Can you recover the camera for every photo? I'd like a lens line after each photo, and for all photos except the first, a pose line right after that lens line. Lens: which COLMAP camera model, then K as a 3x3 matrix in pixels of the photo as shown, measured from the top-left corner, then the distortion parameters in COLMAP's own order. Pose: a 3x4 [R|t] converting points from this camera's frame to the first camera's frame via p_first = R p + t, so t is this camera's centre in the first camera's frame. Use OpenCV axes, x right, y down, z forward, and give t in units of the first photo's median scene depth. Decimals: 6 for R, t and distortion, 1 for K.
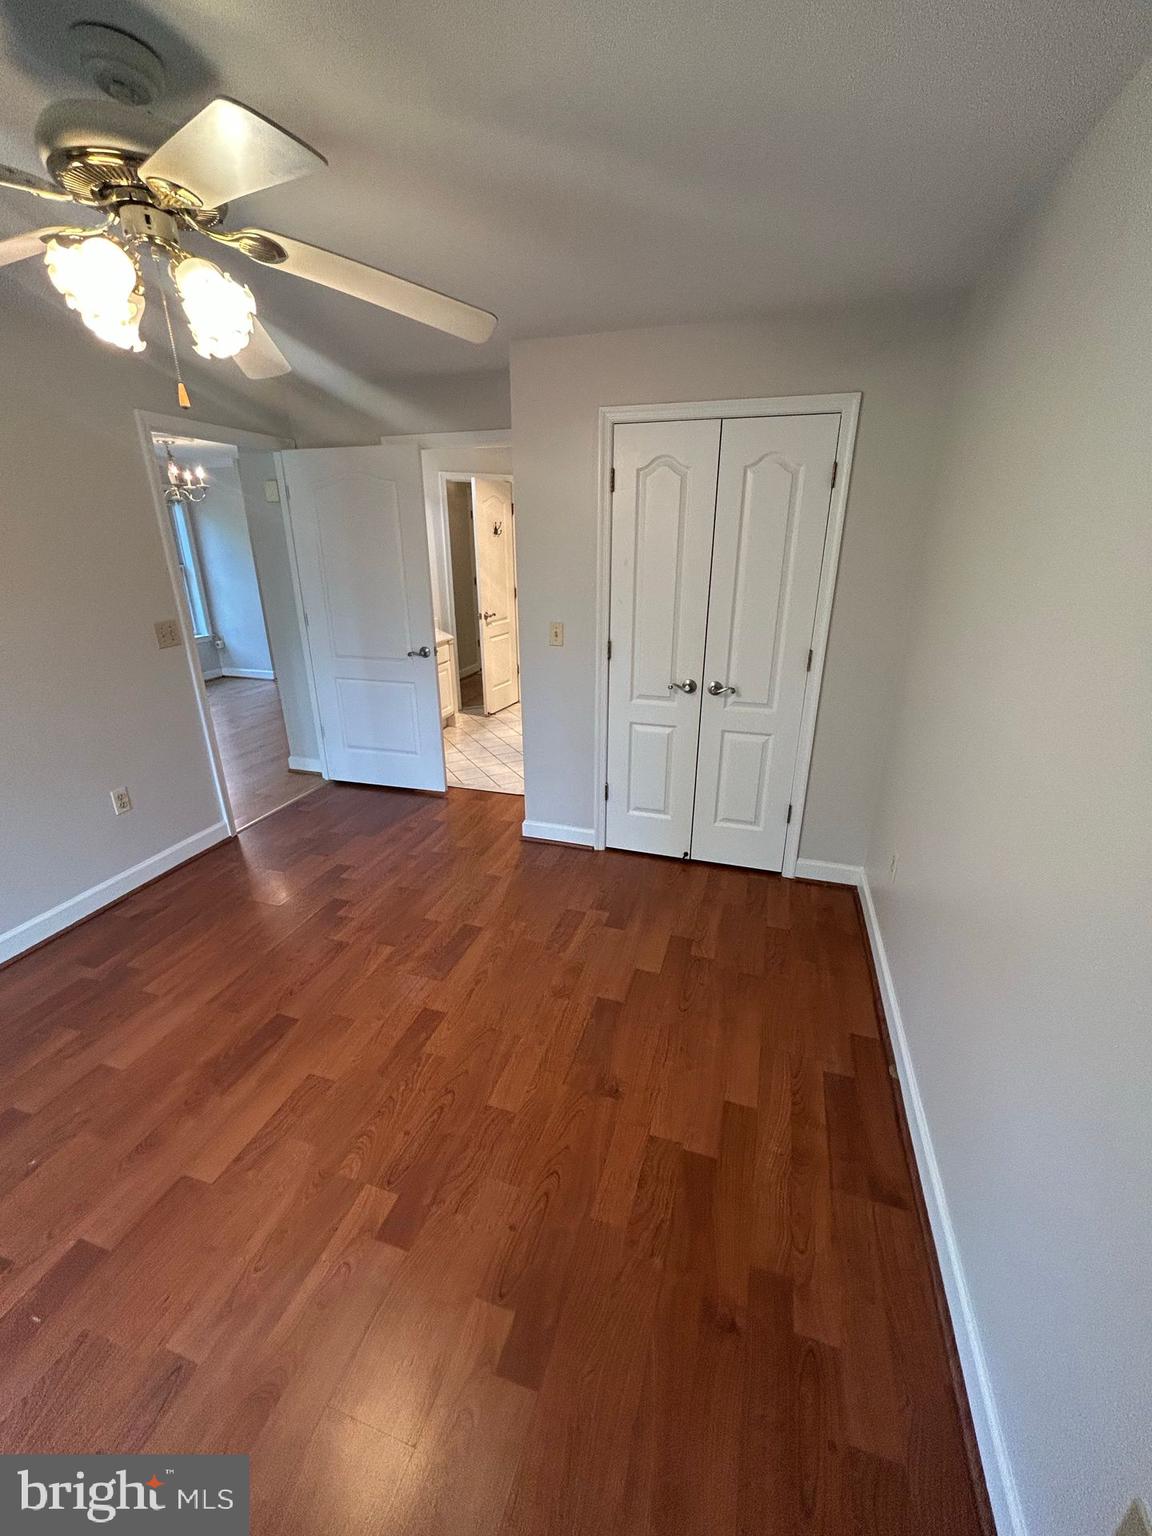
lens RADIAL K [[619.5, 0, 580.4], [0, 619.5, 765.1], [0, 0, 1]] dist [-0.006711, 0.001411]
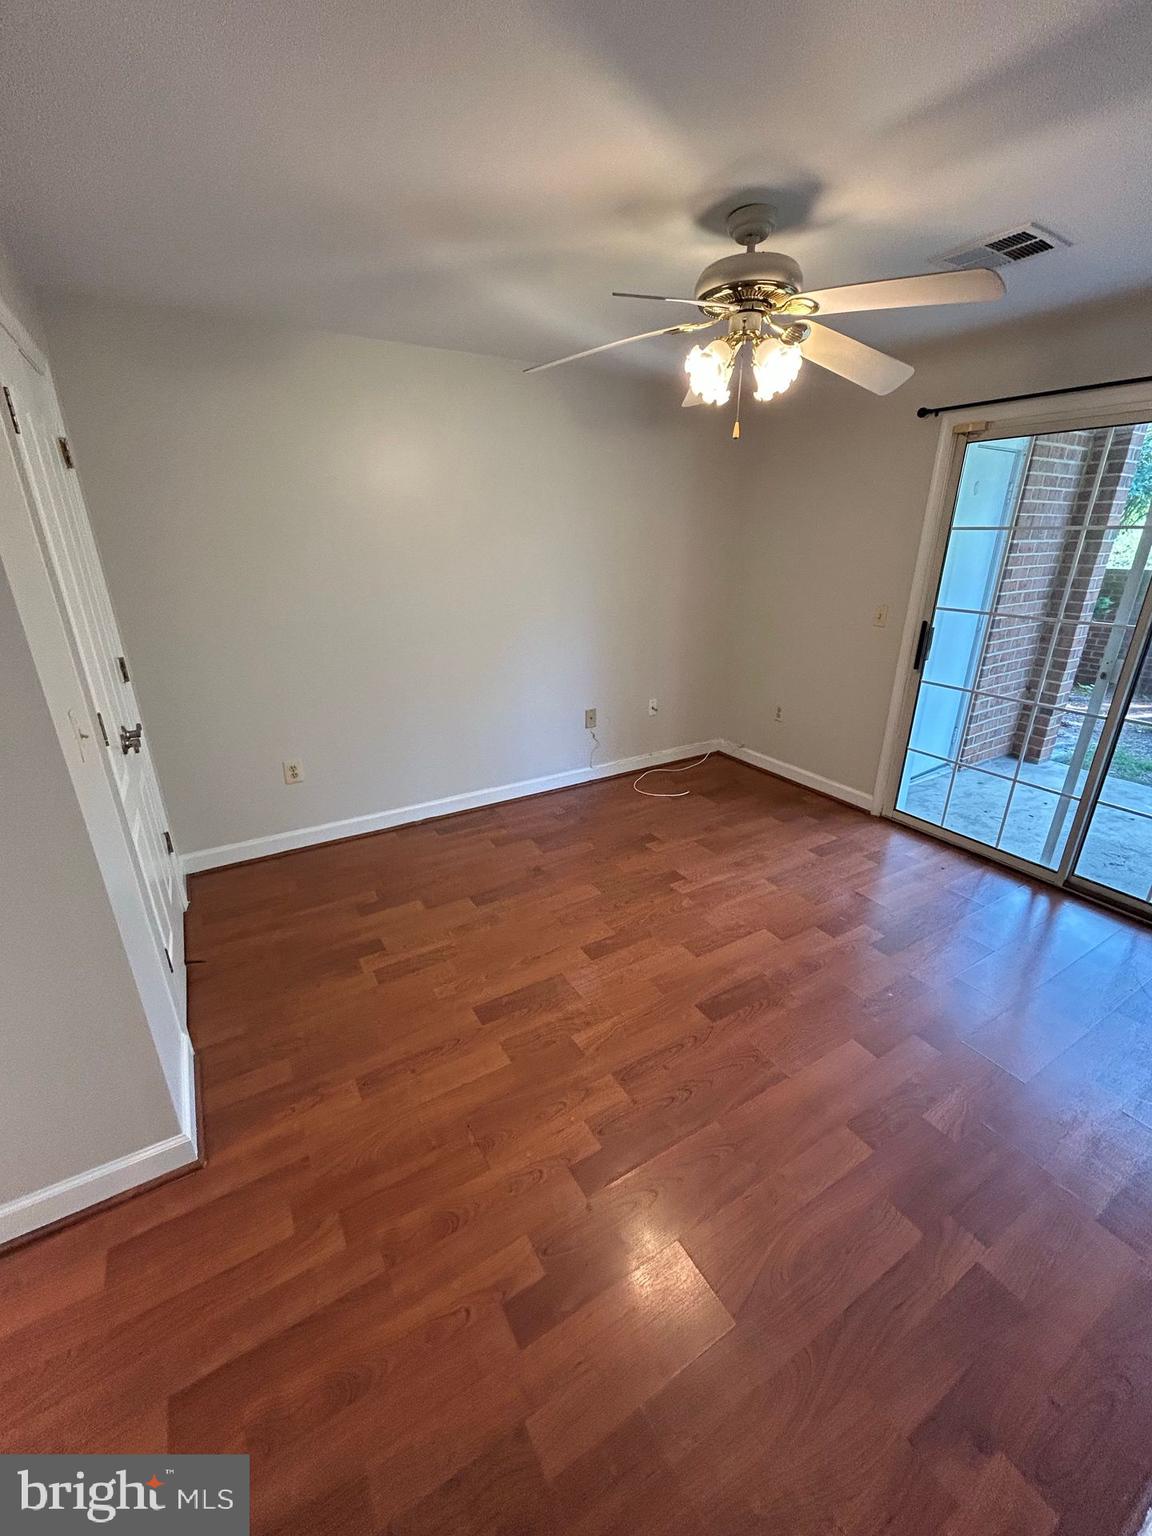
lens RADIAL K [[619.5, 0, 574.7], [0, 619.5, 768.7], [0, 0, 1]] dist [-0.006711, 0.001411]
pose [[-0.745665, -0.240098, 0.621560, -0.814991], [0.229794, 0.782934, 0.578109, -0.501740], [-0.625443, 0.573906, -0.528633, 1.383825]]
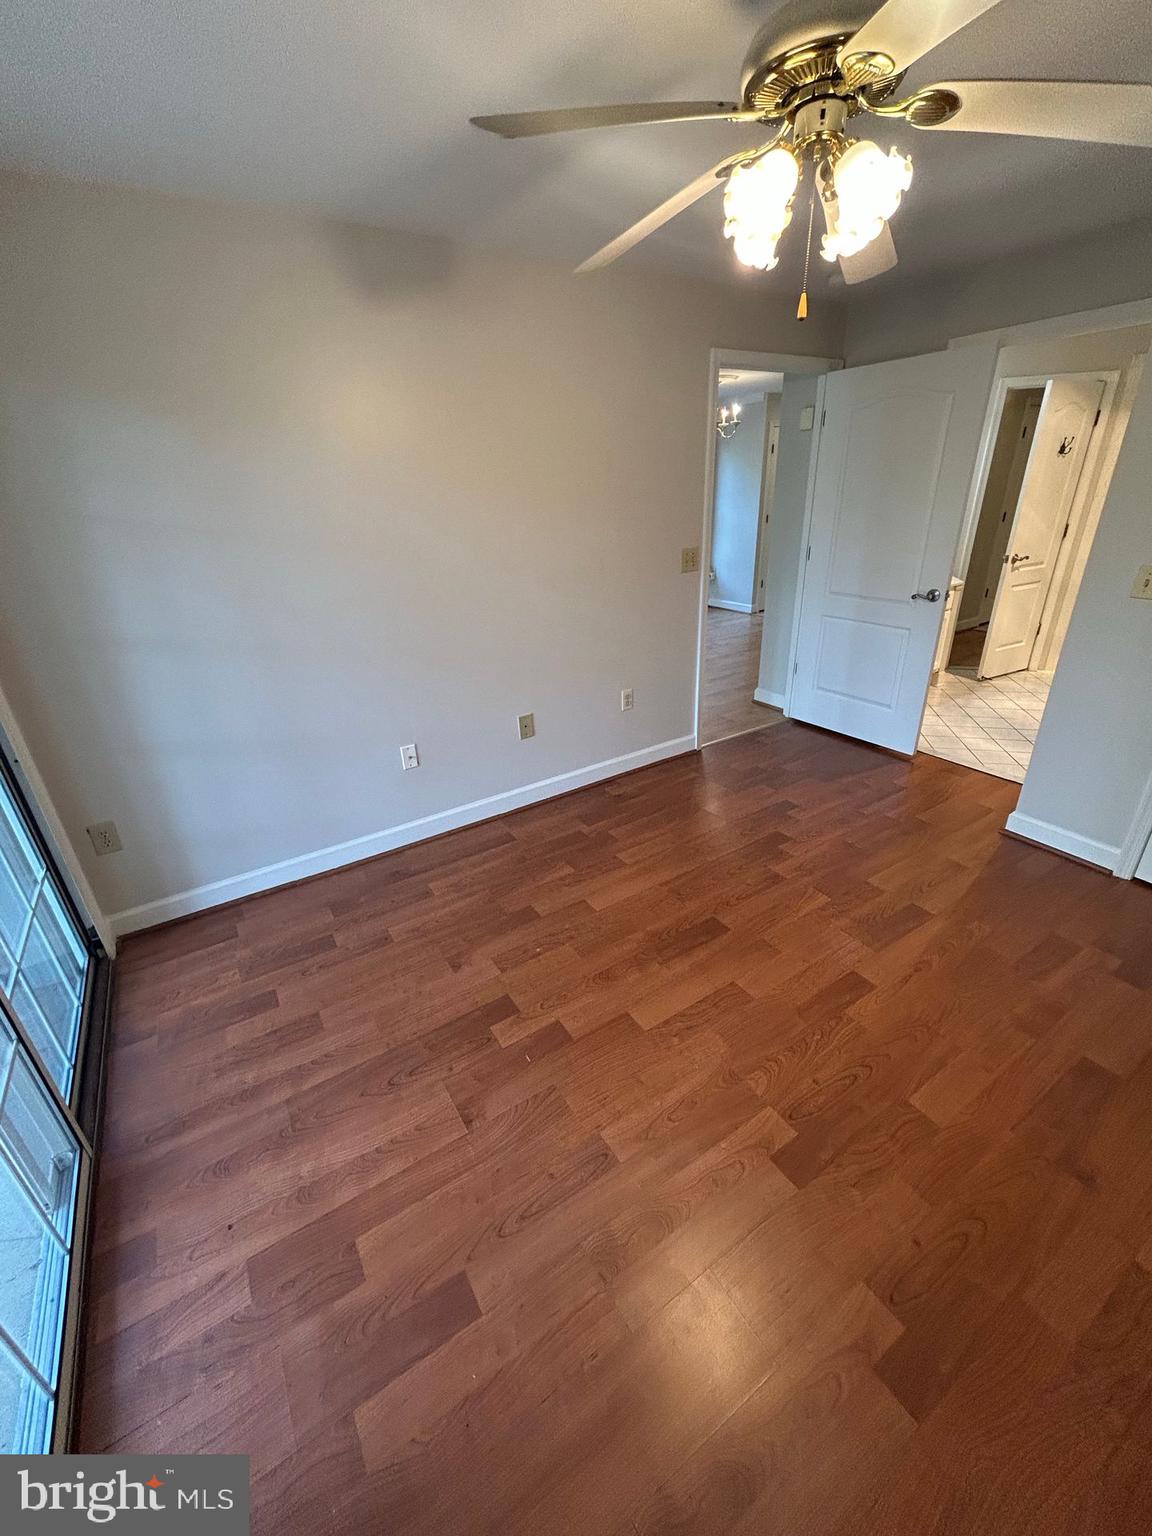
lens RADIAL K [[619.5, 0, 574.7], [0, 619.5, 766.6], [0, 0, 1]] dist [-0.006711, 0.001411]
pose [[0.757665, 0.243537, -0.605502, -0.076219], [-0.188202, 0.969886, 0.154598, 0.021435], [0.624919, -0.003177, 0.780683, -0.007042]]
